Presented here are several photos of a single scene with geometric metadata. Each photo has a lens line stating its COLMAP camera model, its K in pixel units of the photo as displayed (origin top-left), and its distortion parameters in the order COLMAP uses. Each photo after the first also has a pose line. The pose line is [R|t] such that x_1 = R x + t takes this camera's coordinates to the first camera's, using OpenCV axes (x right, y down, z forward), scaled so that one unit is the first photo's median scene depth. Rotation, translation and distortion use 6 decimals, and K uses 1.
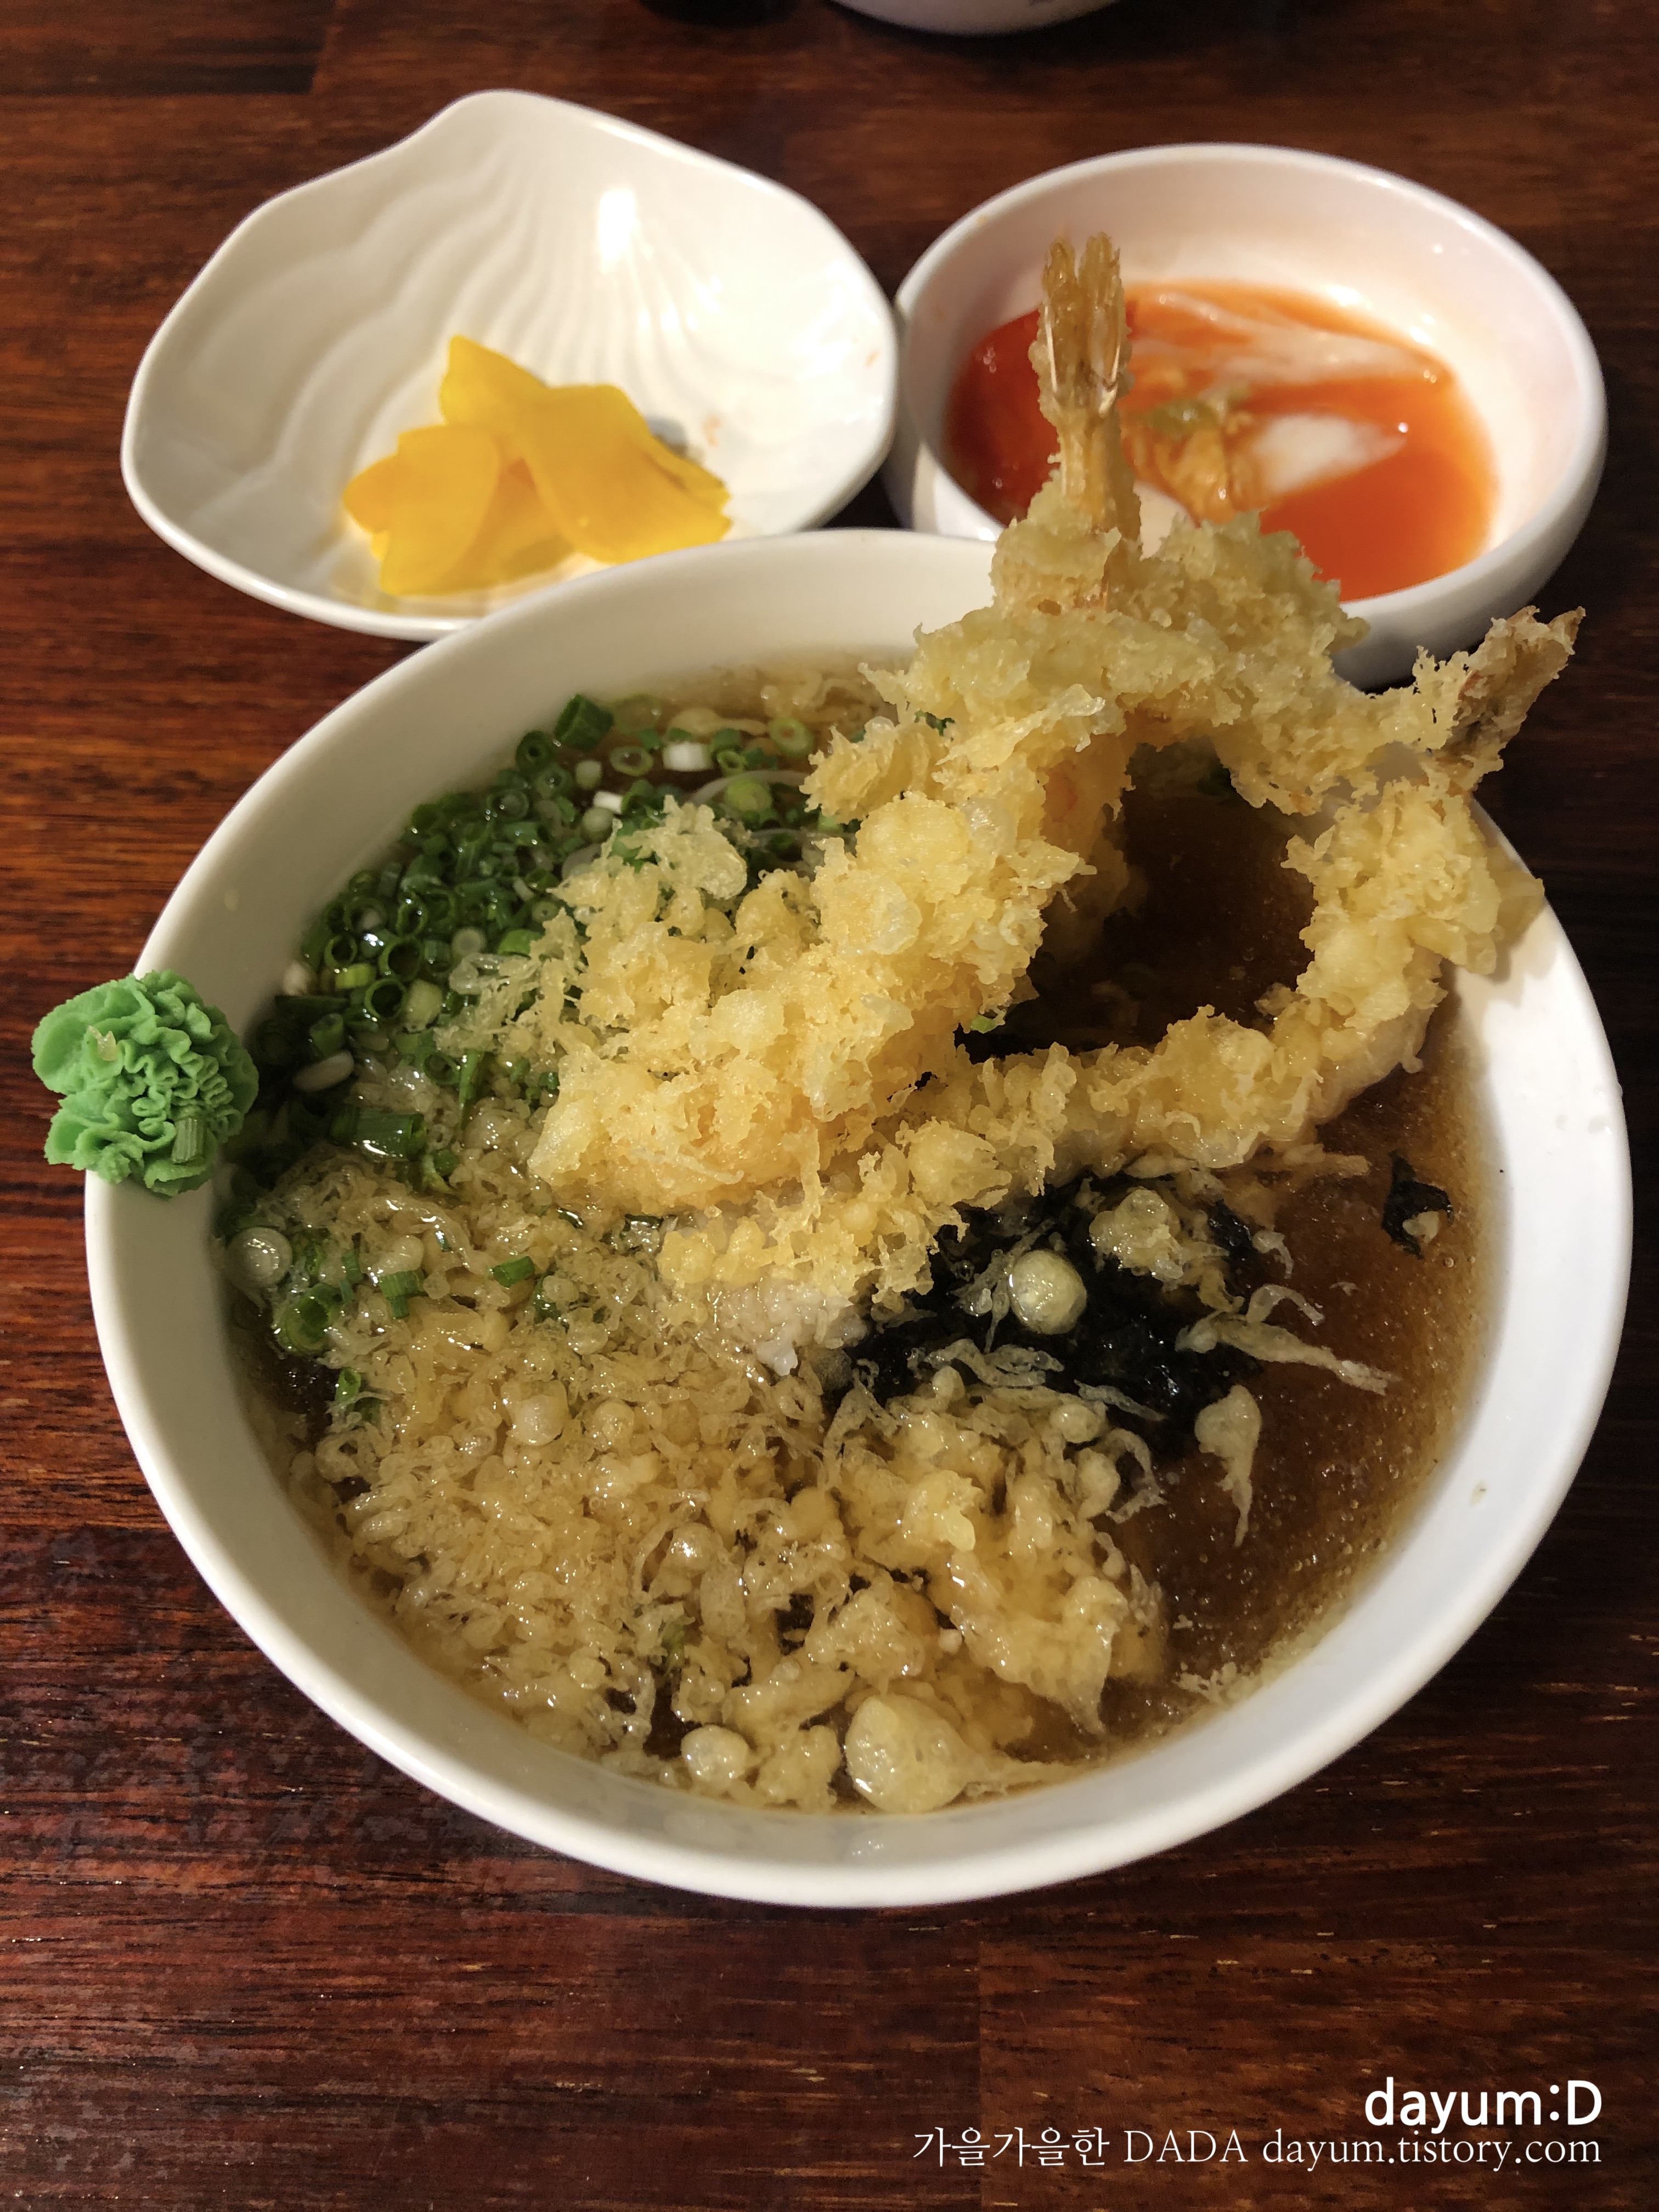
lens RADIAL K [[1840.7, 0, 829.5], [0, 1840.7, 1106.0], [0, 0, 1]] dist [0.030801, -0.063140]
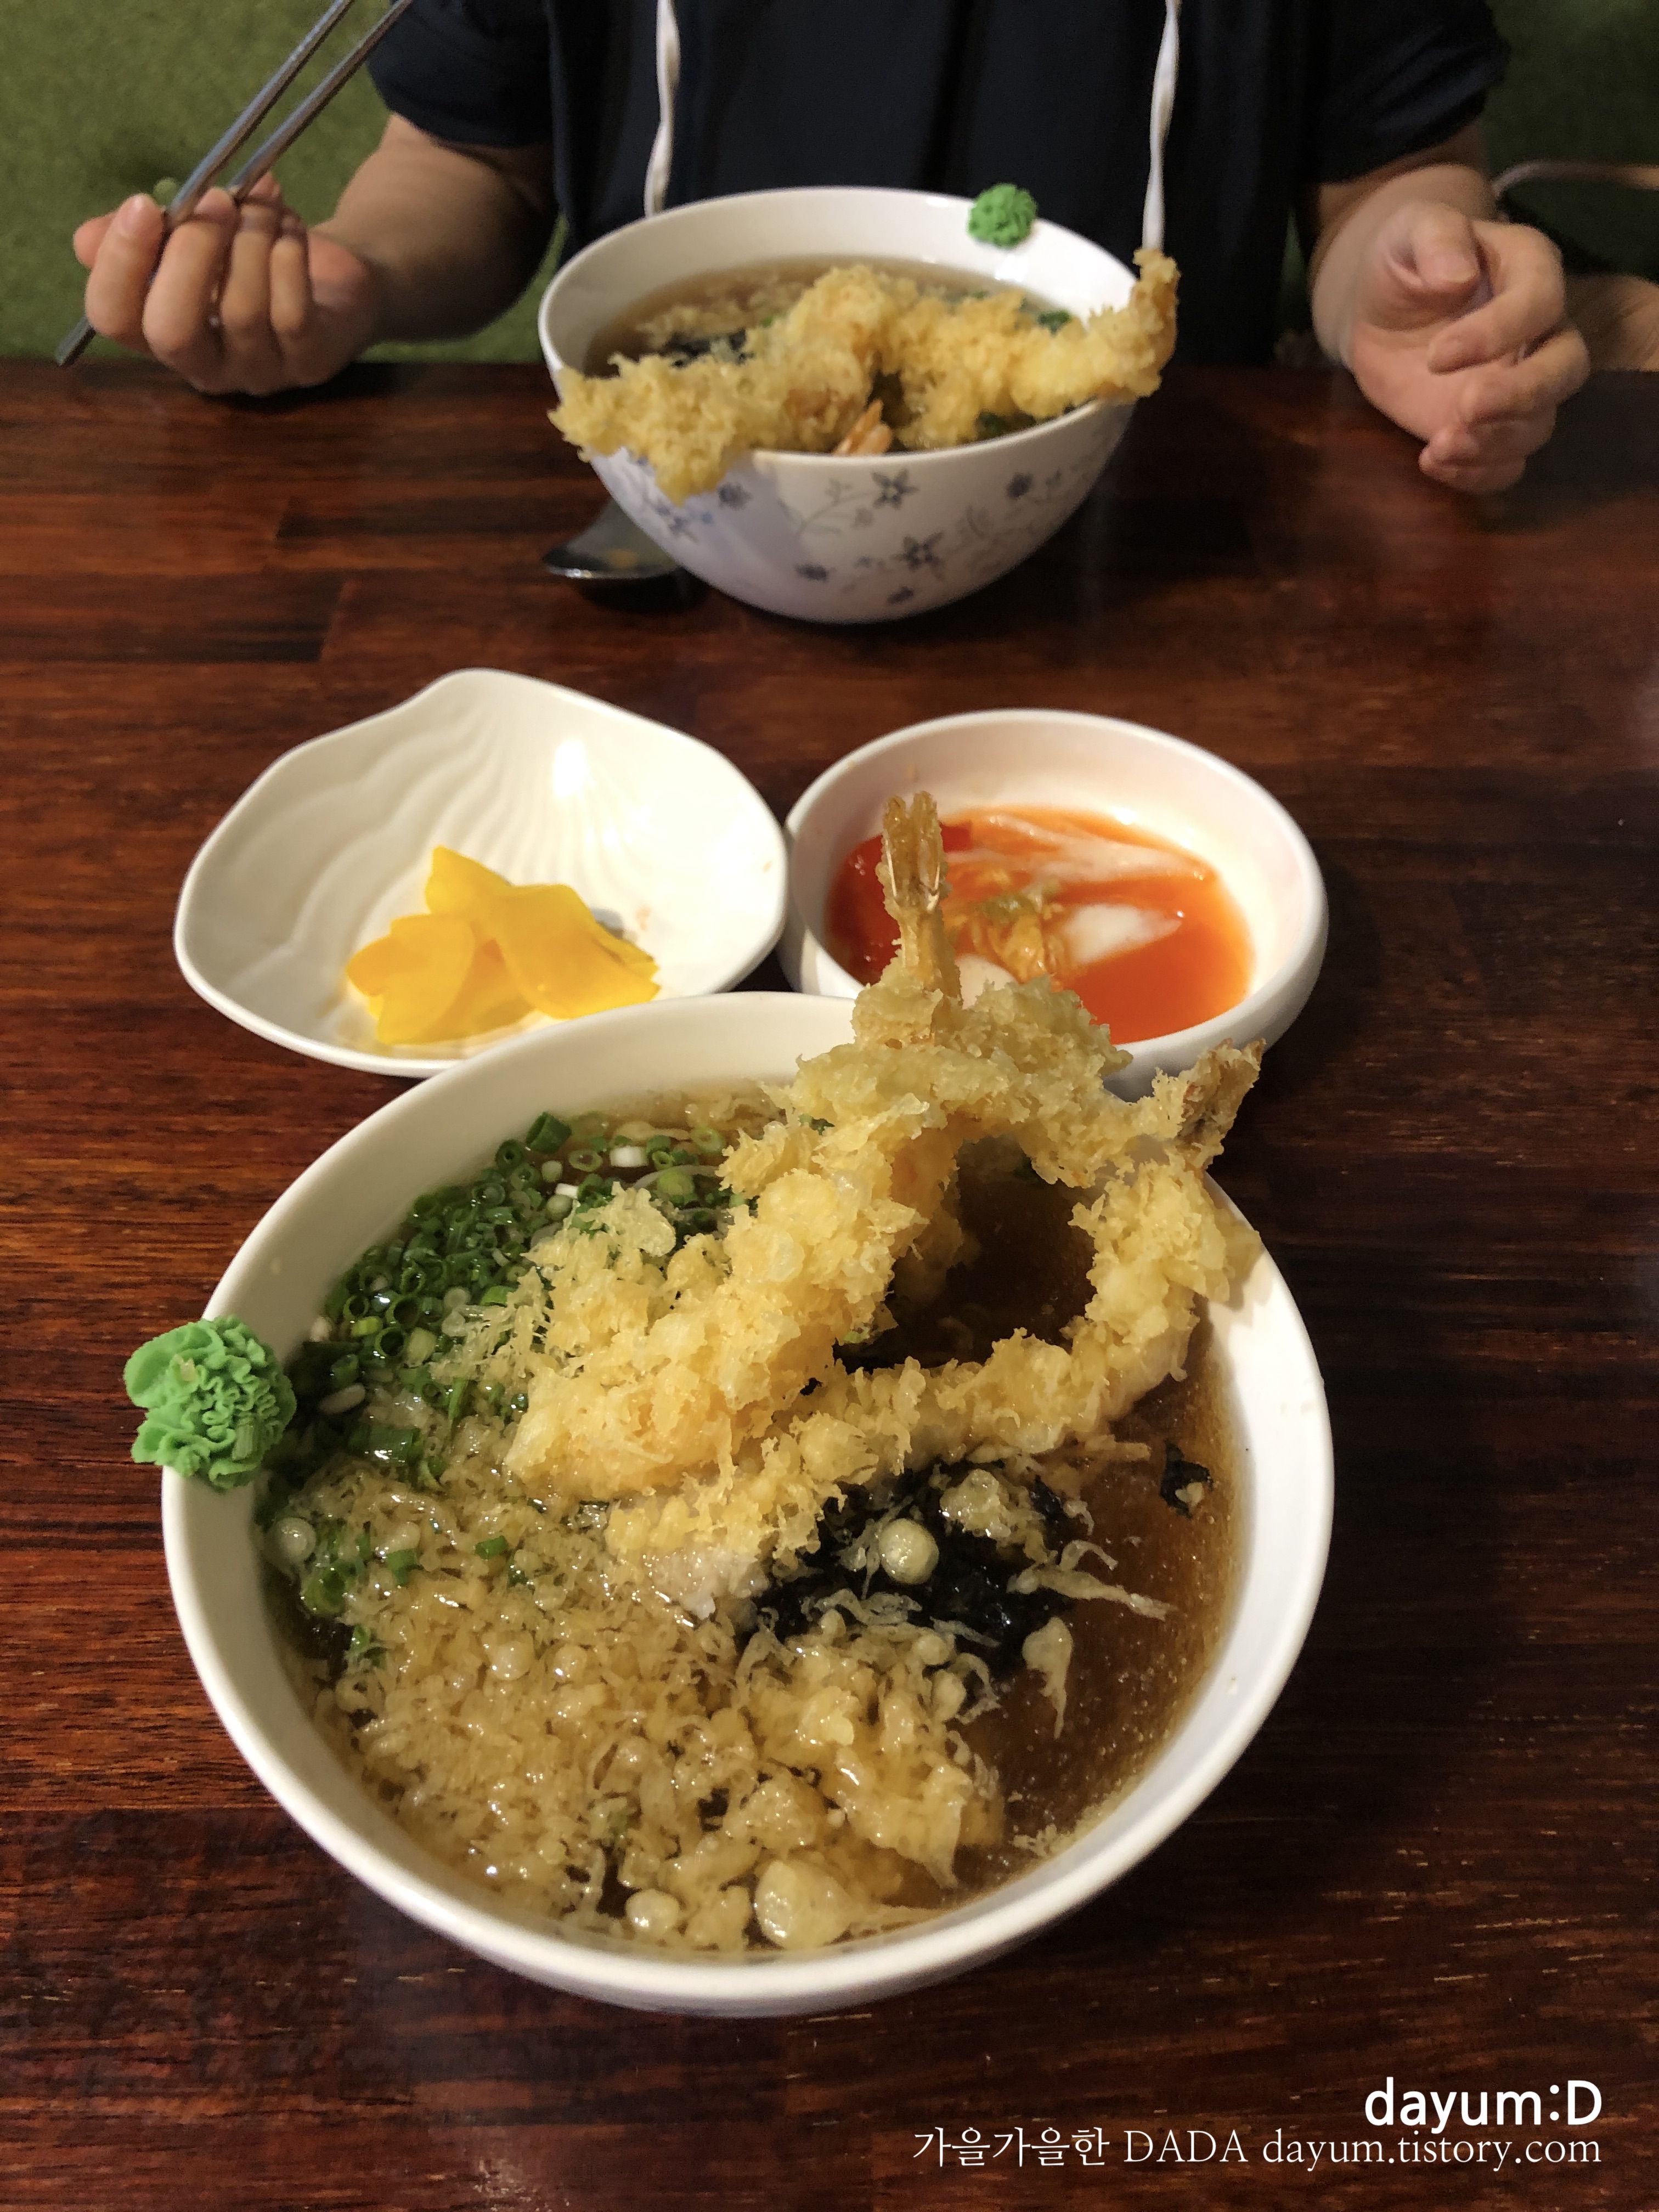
lens RADIAL K [[1840.7, 0, 829.5], [0, 1840.7, 1106.0], [0, 0, 1]] dist [0.030801, -0.063140]
pose [[0.998708, -0.009331, 0.049946, 0.001176], [0.021000, 0.970909, -0.238527, 0.105518], [-0.046267, 0.239268, 0.969851, -0.331667]]
